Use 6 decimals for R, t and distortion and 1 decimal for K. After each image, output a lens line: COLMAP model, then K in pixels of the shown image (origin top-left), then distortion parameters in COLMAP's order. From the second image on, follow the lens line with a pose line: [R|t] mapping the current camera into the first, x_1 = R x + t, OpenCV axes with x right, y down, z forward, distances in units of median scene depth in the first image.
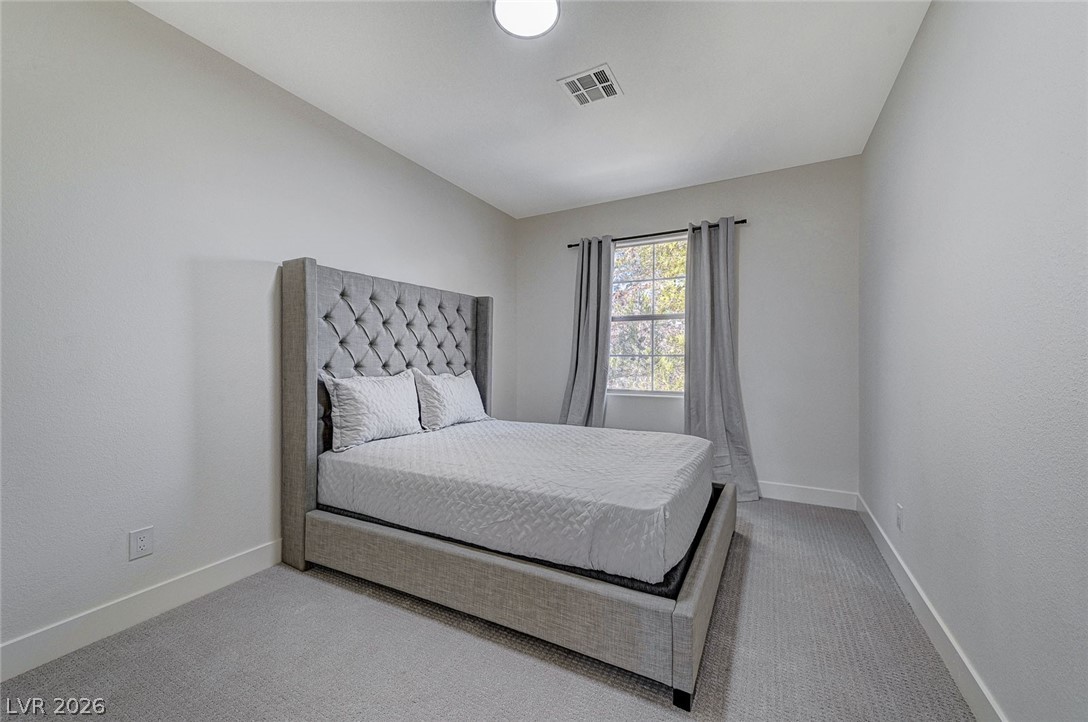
lens RADIAL K [[448.8, 0, 544.4], [0, 448.8, 357.9], [0, 0, 1]] dist [0.011336, 0.000772]
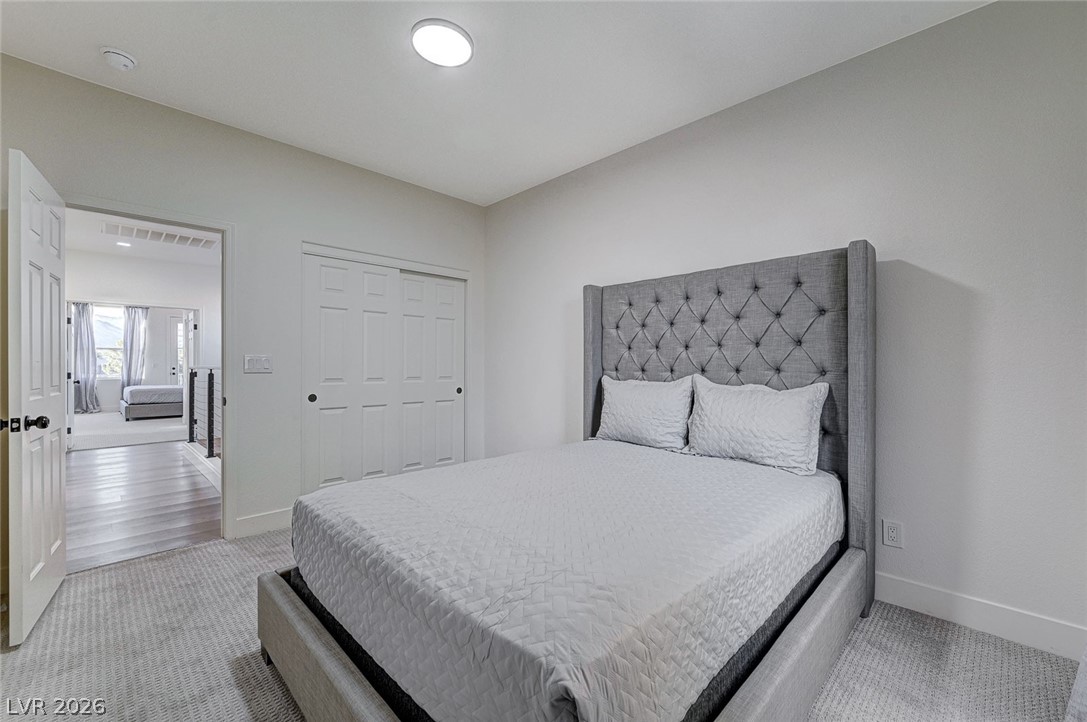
lens RADIAL K [[448.4, 0, 538.6], [0, 448.4, 363.9], [0, 0, 1]] dist [0.011336, 0.000772]
pose [[-0.323327, -0.005318, -0.946272, 0.589804], [-0.003390, 0.999984, -0.004462, 0.009140], [0.946281, 0.001765, -0.323340, 1.011832]]
